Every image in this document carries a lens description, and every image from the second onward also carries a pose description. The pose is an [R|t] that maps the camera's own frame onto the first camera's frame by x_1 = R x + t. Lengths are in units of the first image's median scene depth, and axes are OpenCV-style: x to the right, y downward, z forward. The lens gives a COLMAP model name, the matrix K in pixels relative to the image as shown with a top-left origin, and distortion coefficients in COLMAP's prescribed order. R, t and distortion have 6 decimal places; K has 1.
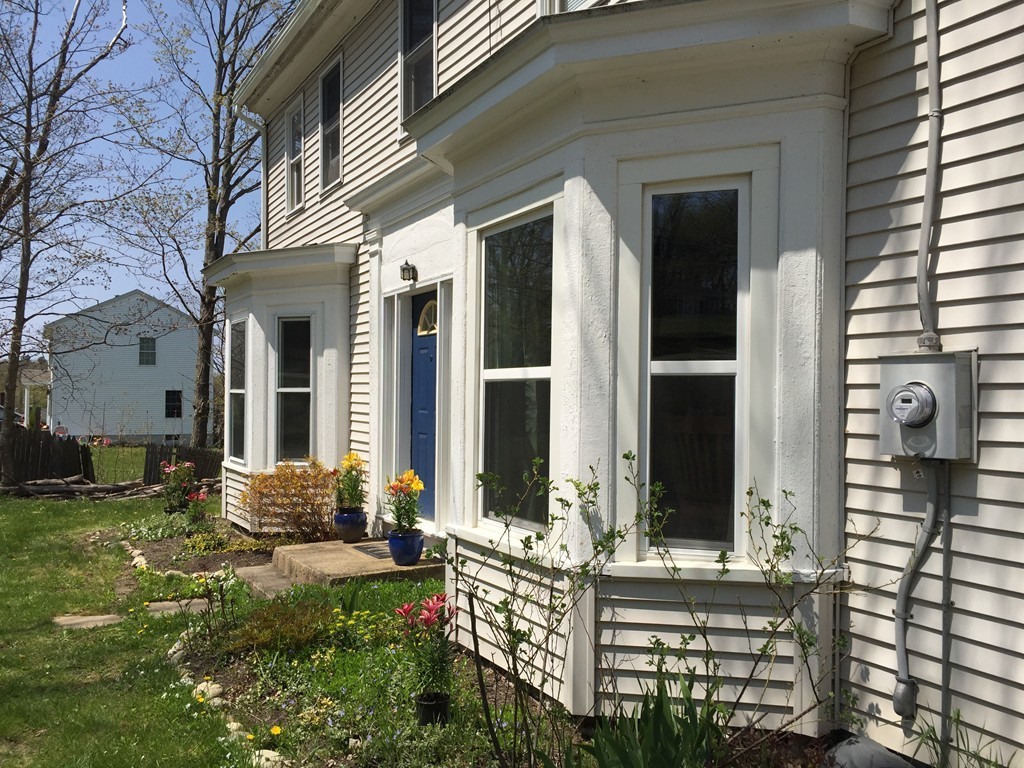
lens RADIAL K [[875.1, 0, 507.5], [0, 875.1, 386.1], [0, 0, 1]] dist [0.077743, -0.082052]
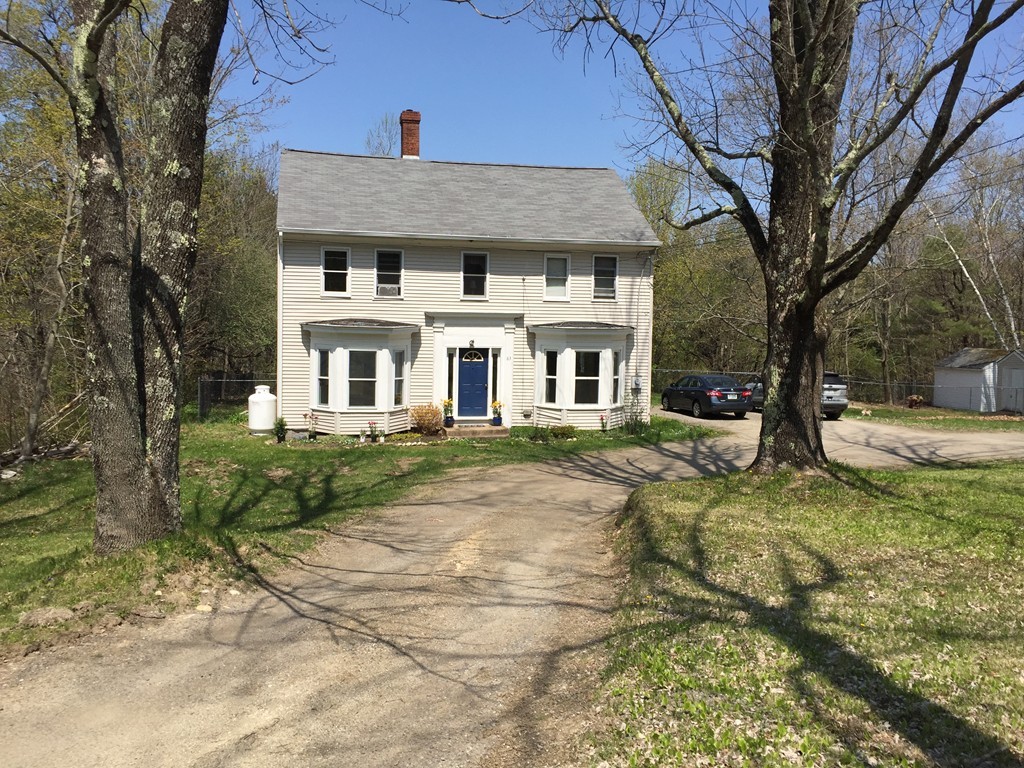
lens RADIAL K [[875.1, 0, 507.5], [0, 875.1, 386.1], [0, 0, 1]] dist [0.077743, -0.082052]
pose [[0.305490, -0.058778, 0.950379, -5.822763], [-0.022875, 0.997352, 0.069036, -0.357037], [-0.951920, -0.042830, 0.303336, -0.234603]]
